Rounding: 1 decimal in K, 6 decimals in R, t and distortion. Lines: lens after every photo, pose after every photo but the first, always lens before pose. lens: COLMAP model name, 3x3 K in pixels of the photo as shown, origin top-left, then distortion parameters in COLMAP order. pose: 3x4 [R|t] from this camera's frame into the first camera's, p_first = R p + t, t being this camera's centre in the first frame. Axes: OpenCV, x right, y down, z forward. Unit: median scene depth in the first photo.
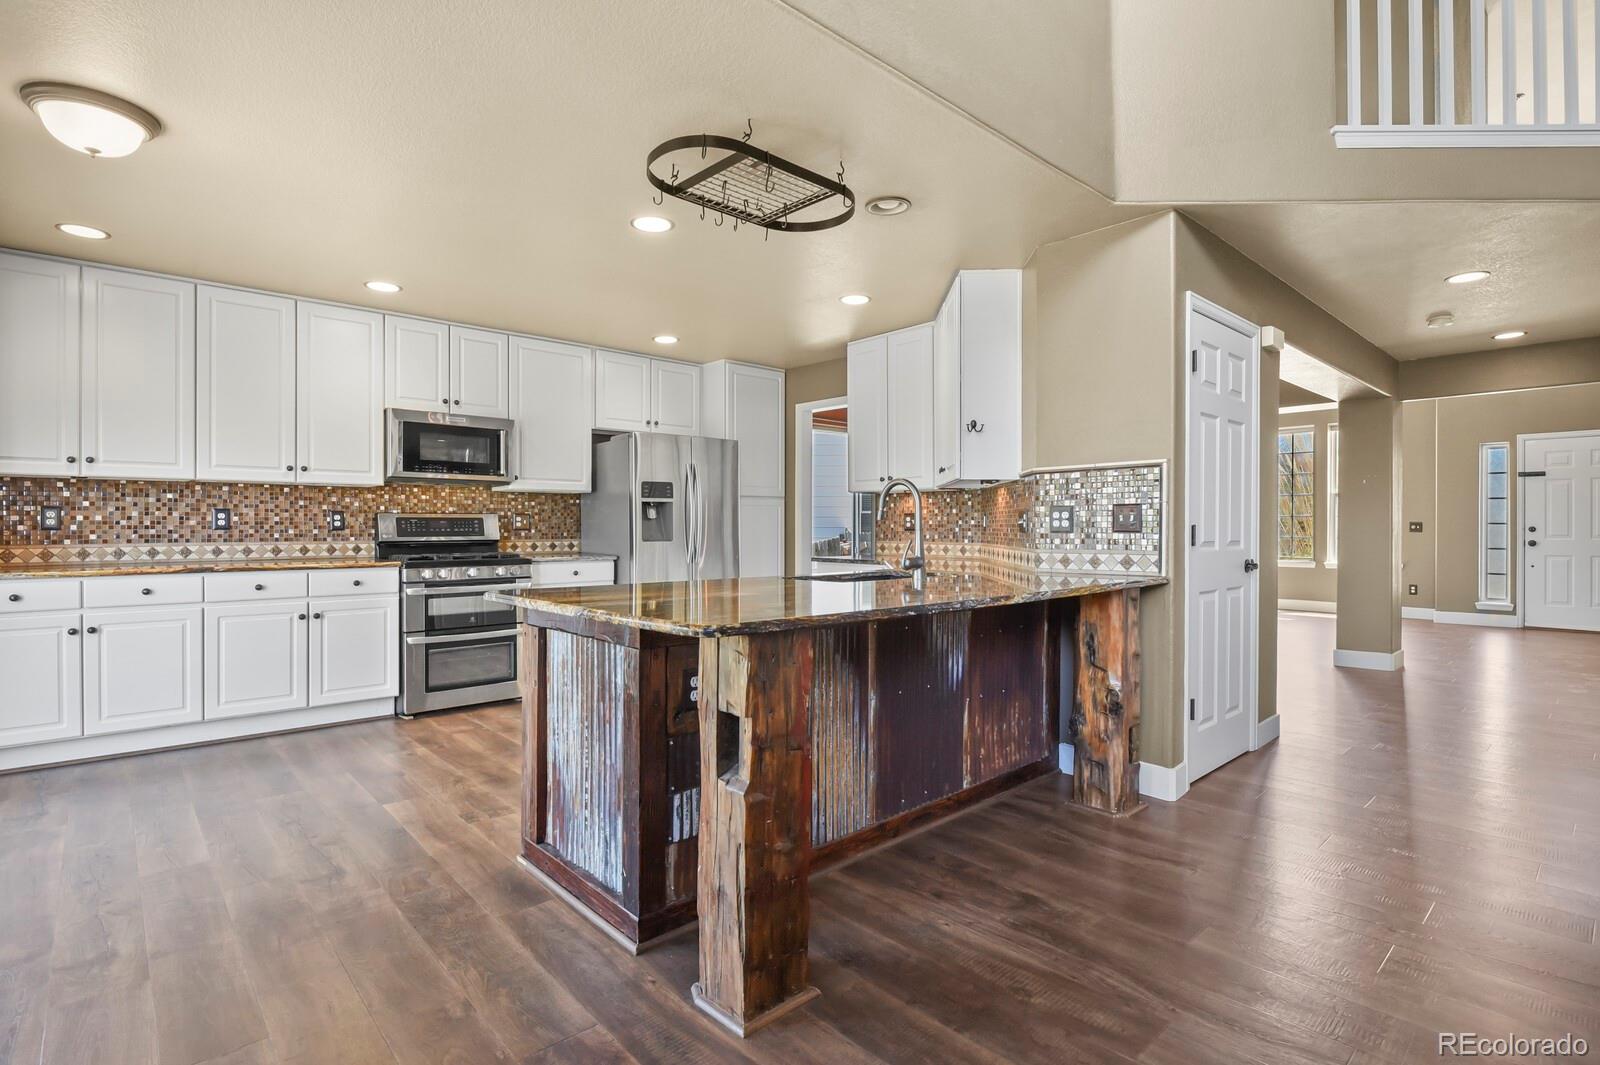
lens RADIAL K [[776.6, 0, 808.3], [0, 776.6, 529.5], [0, 0, 1]] dist [-0.004215, -0.006798]
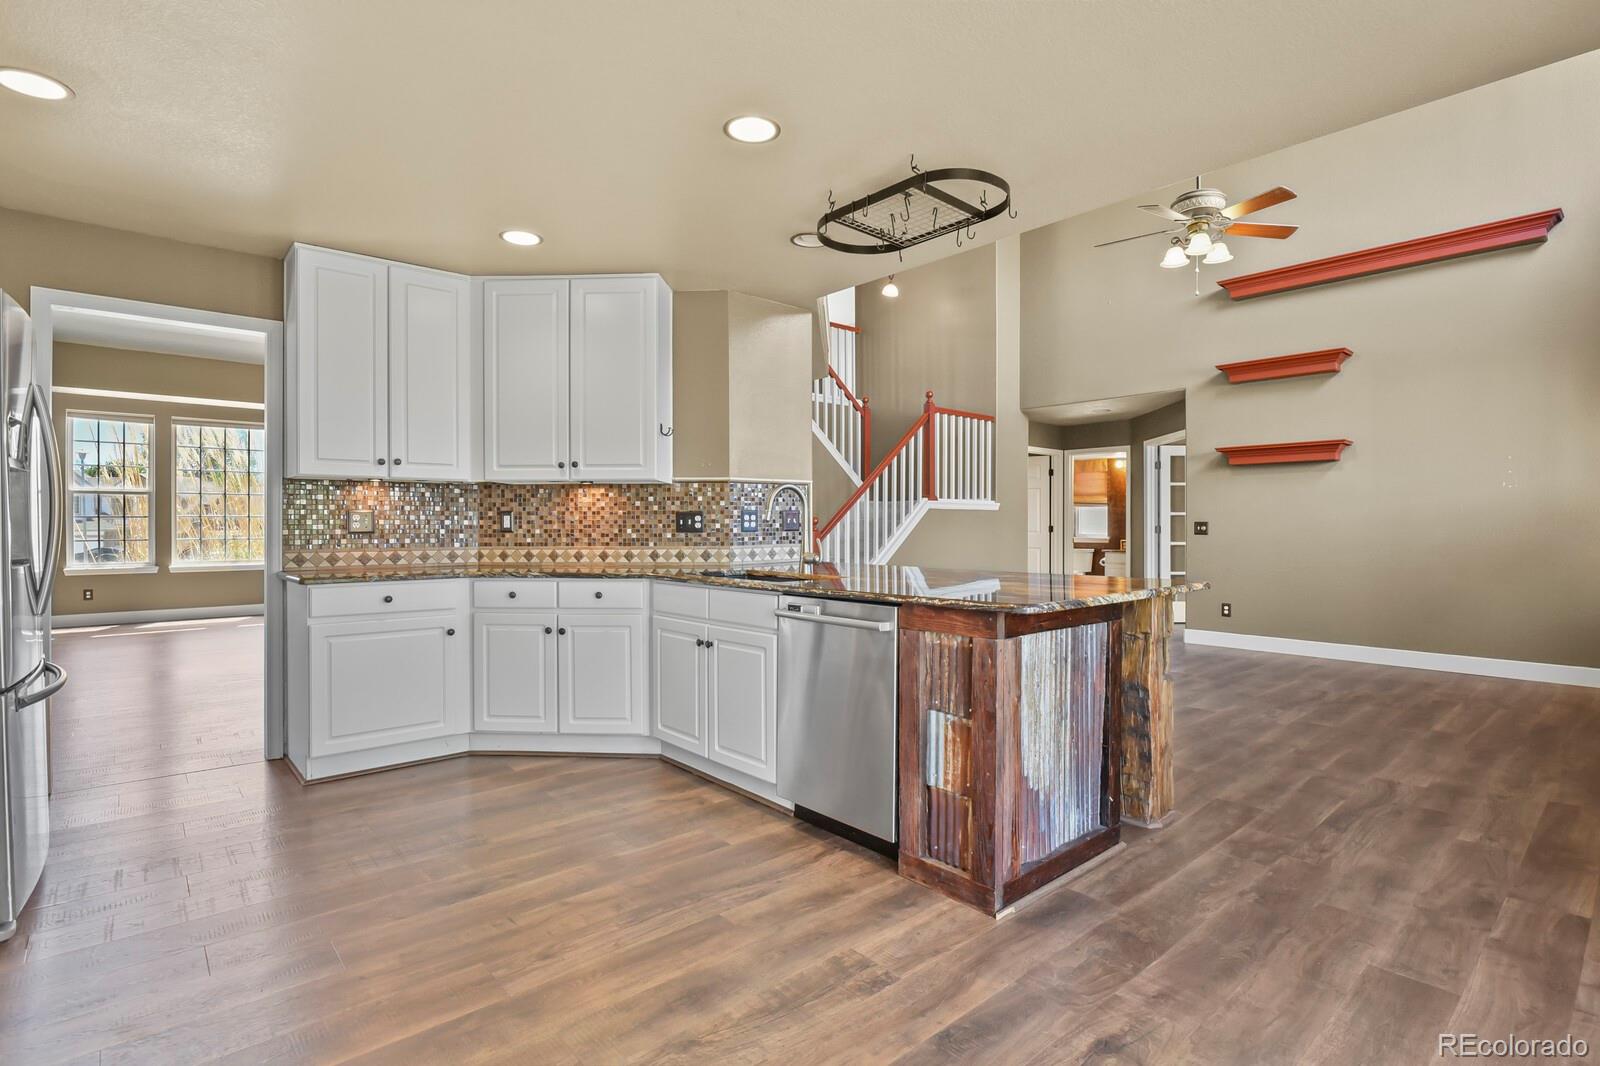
lens RADIAL K [[776.6, 0, 808.3], [0, 776.6, 530.0], [0, 0, 1]] dist [-0.004215, -0.006798]
pose [[0.019262, -0.006214, 0.999795, -0.729467], [0.005243, 0.999968, 0.006114, -0.004955], [-0.999801, 0.005124, 0.019294, 0.706898]]
